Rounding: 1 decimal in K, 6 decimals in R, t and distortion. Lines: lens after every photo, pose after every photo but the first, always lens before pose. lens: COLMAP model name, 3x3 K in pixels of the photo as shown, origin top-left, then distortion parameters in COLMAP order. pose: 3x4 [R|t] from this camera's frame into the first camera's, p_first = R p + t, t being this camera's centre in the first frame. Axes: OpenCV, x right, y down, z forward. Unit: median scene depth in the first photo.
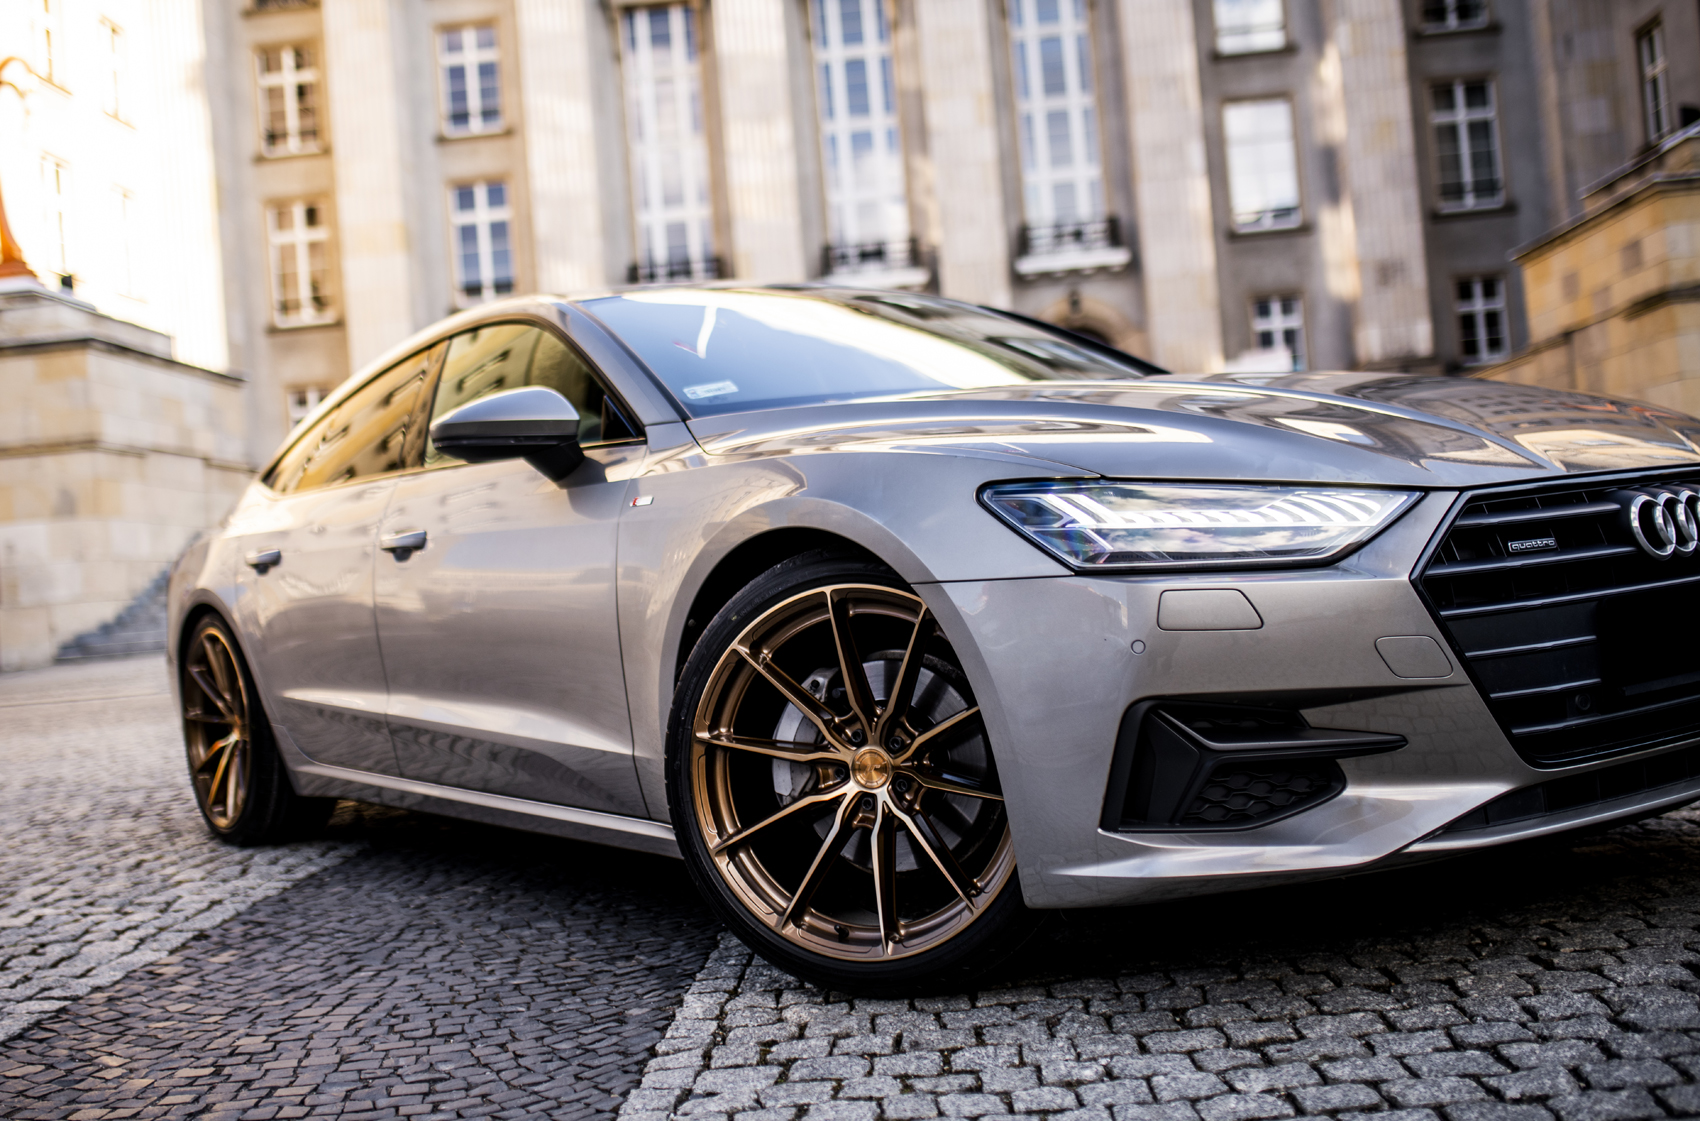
lens RADIAL K [[1676.0, 0, 792.9], [0, 1676.0, 554.7], [0, 0, 1]] dist [-0.043358, 0.000000]
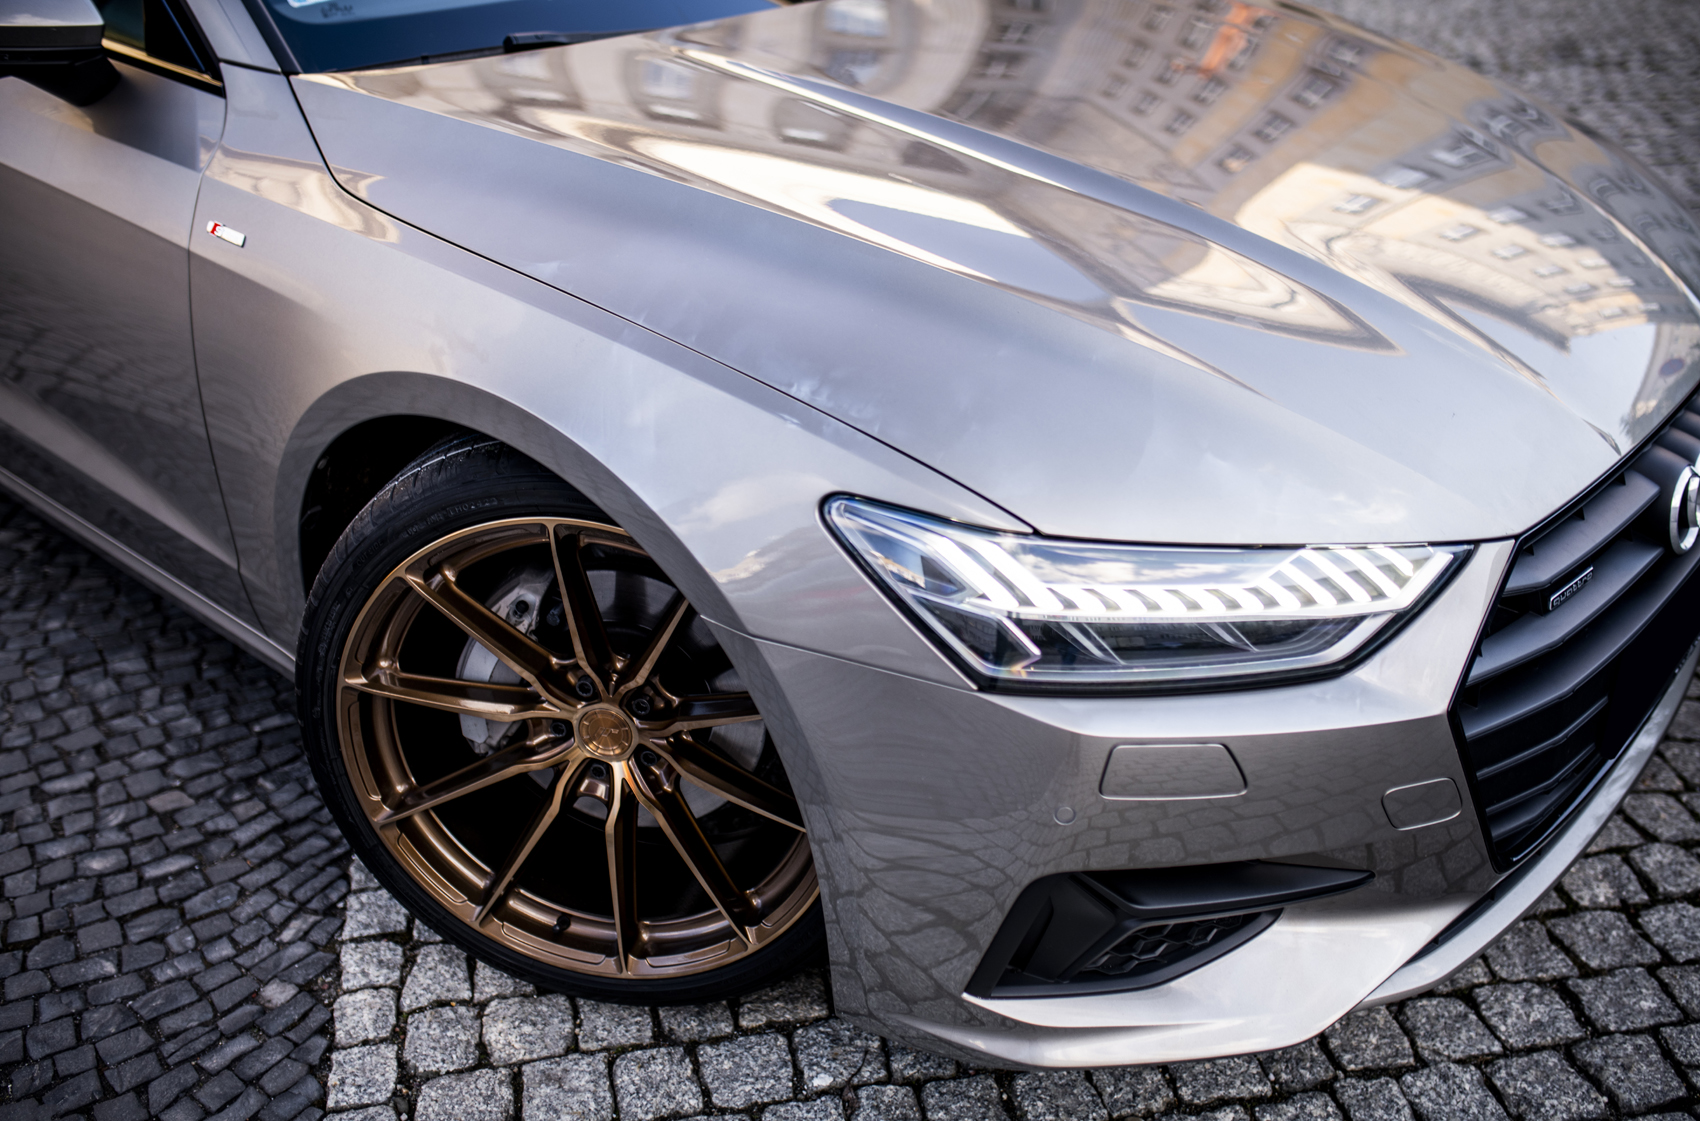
lens RADIAL K [[1569.0, 0, 849.0], [0, 1569.0, 546.8], [0, 0, 1]] dist [-0.032930, 0.000000]
pose [[0.959399, -0.031416, 0.280297, -0.042685], [-0.104338, 0.883750, 0.456178, -0.287000], [-0.262044, -0.466903, 0.844591, 0.503938]]
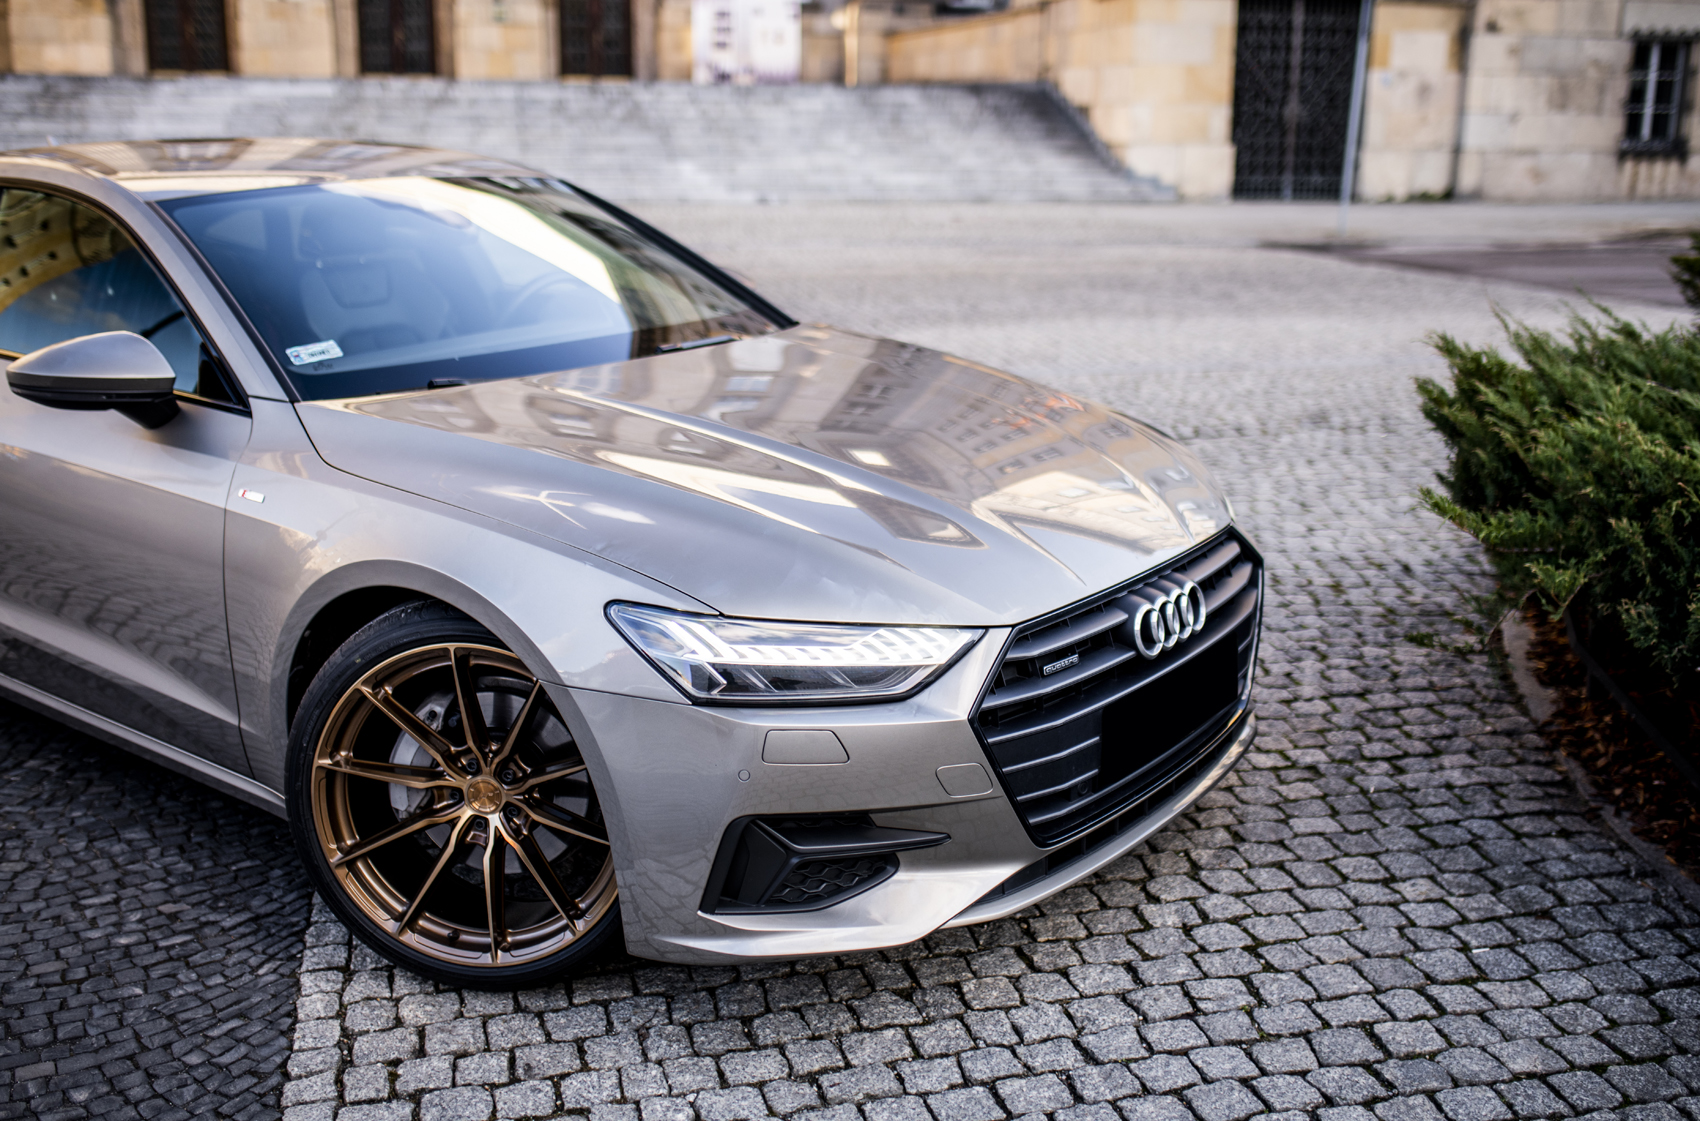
lens RADIAL K [[1569.0, 0, 824.0], [0, 1569.0, 557.4], [0, 0, 1]] dist [-0.032930, 0.000000]
pose [[0.945862, 0.014058, 0.324263, -0.088734], [-0.091888, 0.969787, 0.225988, -0.314507], [-0.311289, -0.243550, 0.918576, 0.018819]]
